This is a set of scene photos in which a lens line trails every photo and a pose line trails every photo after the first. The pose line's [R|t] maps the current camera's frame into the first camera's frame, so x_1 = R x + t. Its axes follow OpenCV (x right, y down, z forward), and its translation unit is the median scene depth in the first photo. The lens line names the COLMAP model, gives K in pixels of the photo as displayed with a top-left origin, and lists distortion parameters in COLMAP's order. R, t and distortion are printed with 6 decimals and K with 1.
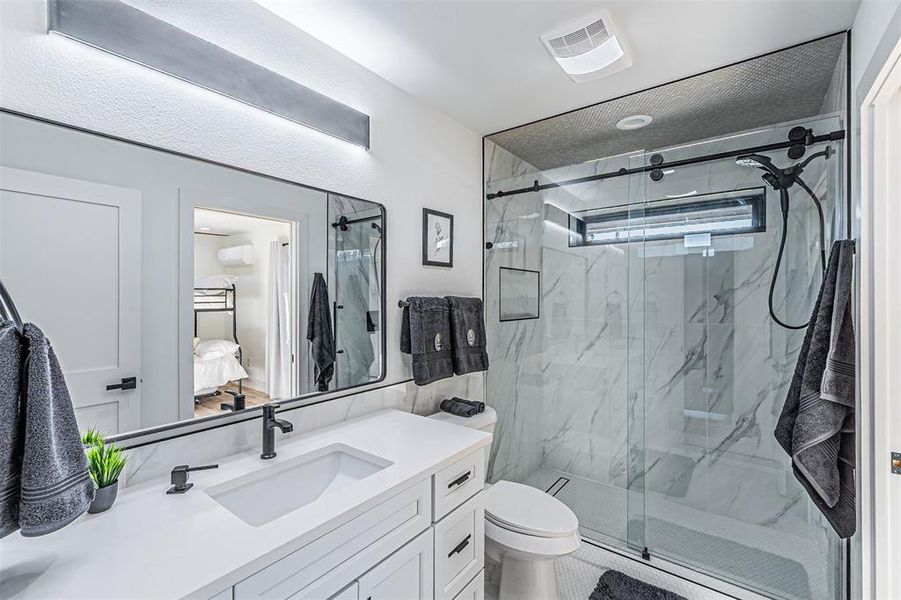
lens RADIAL K [[393.5, 0, 449.2], [0, 393.5, 298.7], [0, 0, 1]] dist [0.016909, -0.000312]
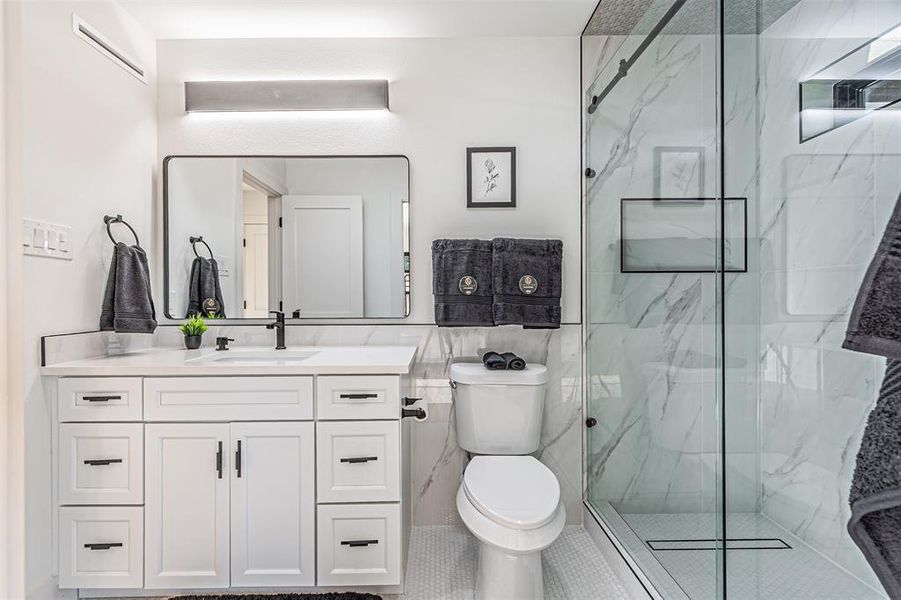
lens RADIAL K [[393.5, 0, 447.1], [0, 393.5, 302.4], [0, 0, 1]] dist [0.016909, -0.000312]
pose [[0.617980, -0.001283, -0.786193, 0.636802], [0.003797, 0.999992, 0.001353, 0.139586], [0.786185, -0.003821, 0.617980, 0.351673]]
